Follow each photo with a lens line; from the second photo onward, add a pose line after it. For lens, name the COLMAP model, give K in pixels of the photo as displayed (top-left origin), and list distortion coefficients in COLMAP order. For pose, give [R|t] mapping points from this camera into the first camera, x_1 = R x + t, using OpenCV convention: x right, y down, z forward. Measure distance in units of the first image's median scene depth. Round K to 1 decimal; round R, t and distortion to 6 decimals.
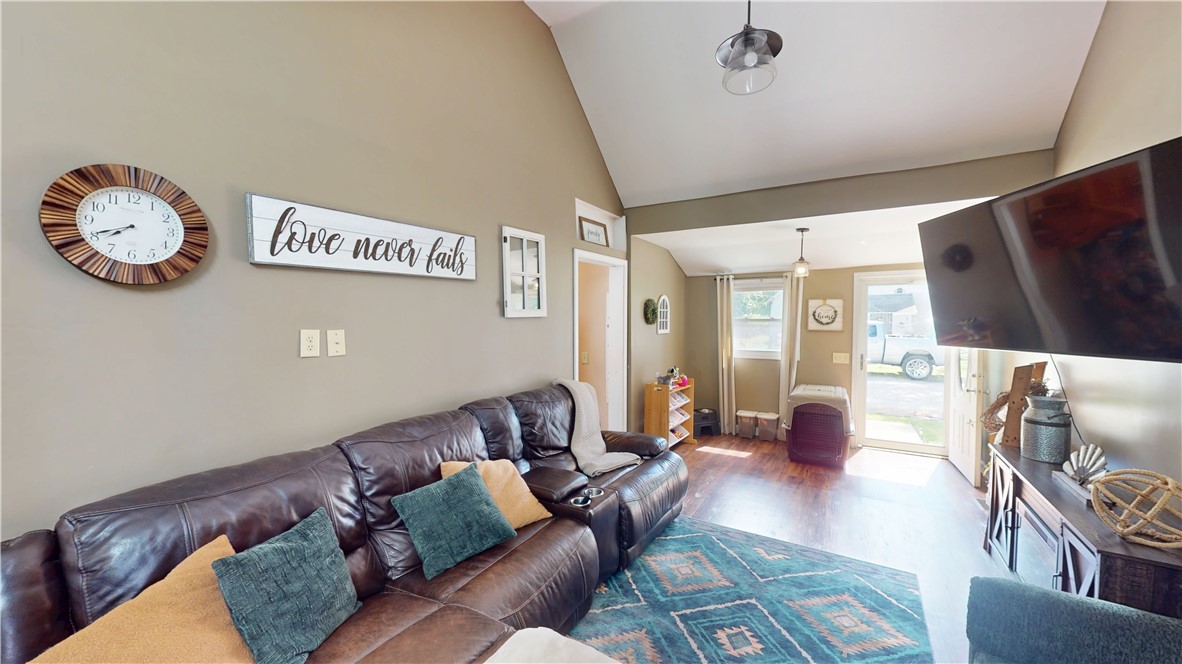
lens RADIAL K [[434.5, 0, 587.9], [0, 434.5, 336.2], [0, 0, 1]] dist [0.001205, -0.000510]
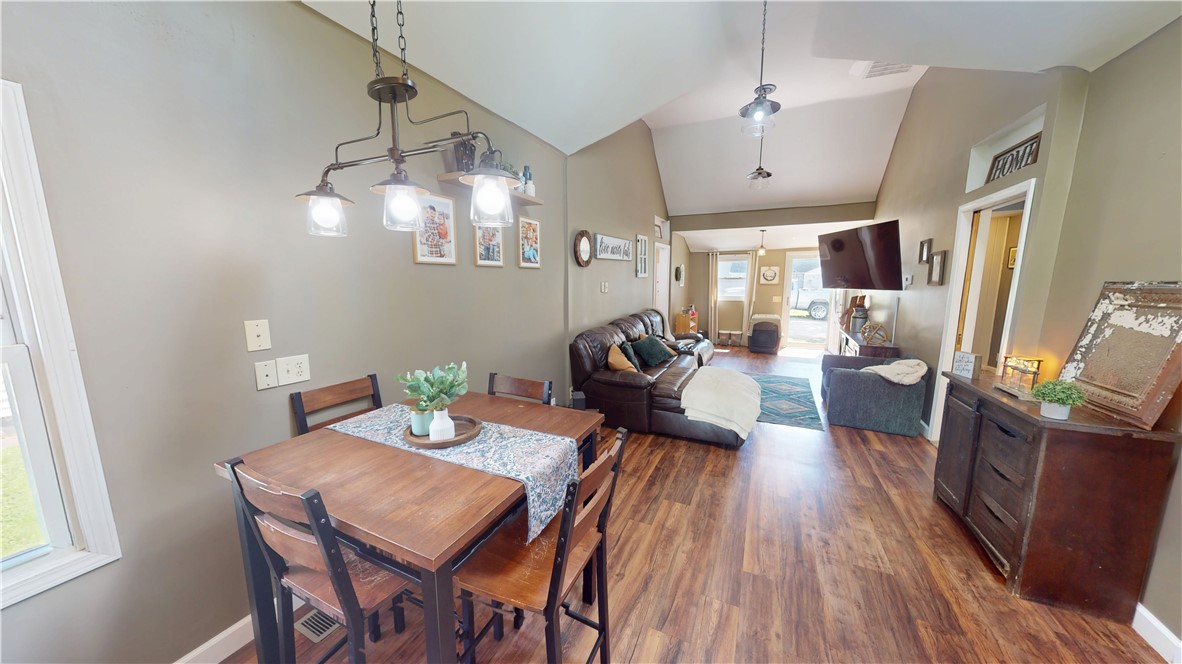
lens RADIAL K [[373.9, 0, 590.8], [0, 373.9, 335.3], [0, 0, 1]] dist [-0.000066, 0.000266]
pose [[0.995179, -0.021626, 0.095664, -0.395201], [0.011216, 0.994083, 0.108044, 0.026247], [-0.097434, -0.106450, 0.989533, -0.559025]]
